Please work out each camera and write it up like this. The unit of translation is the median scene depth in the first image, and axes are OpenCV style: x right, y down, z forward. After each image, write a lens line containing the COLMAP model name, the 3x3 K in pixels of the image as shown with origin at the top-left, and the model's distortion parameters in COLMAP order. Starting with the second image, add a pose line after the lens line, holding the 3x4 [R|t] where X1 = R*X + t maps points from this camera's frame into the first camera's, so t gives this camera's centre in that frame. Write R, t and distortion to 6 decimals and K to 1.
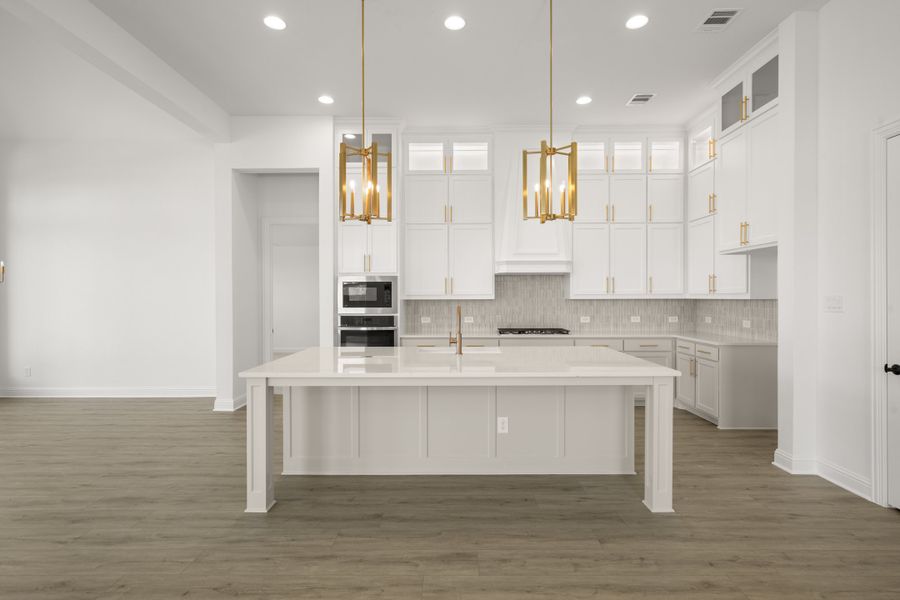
lens RADIAL K [[433.8, 0, 450.0], [0, 433.8, 300.0], [0, 0, 1]] dist [0.000443, -0.000100]
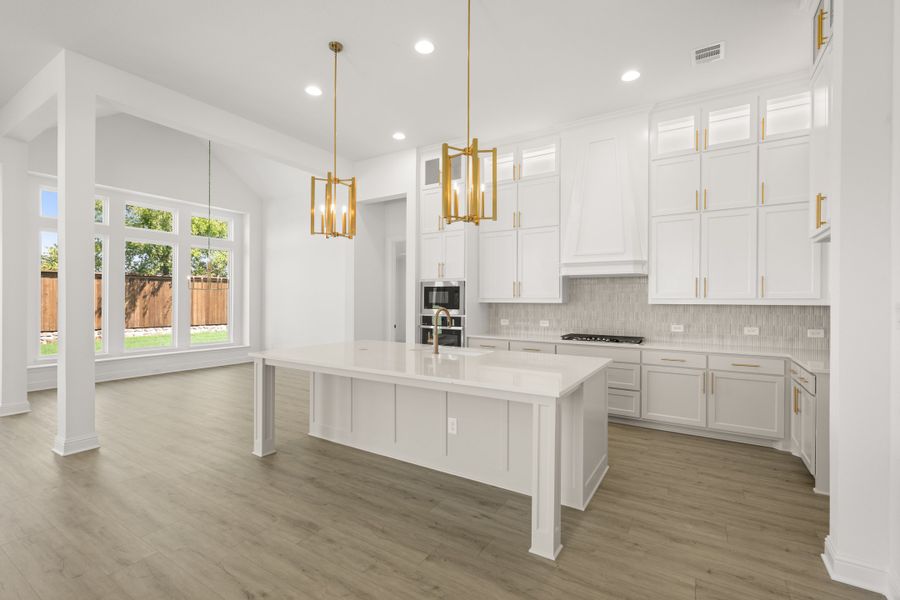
lens RADIAL K [[395.0, 0, 450.0], [0, 395.0, 300.0], [0, 0, 1]] dist [-0.000323, 0.000098]
pose [[0.856010, 0.007063, -0.516911, 0.365351], [-0.011606, 0.999917, -0.005556, -0.001059], [0.516829, 0.010755, 0.856021, 0.122815]]
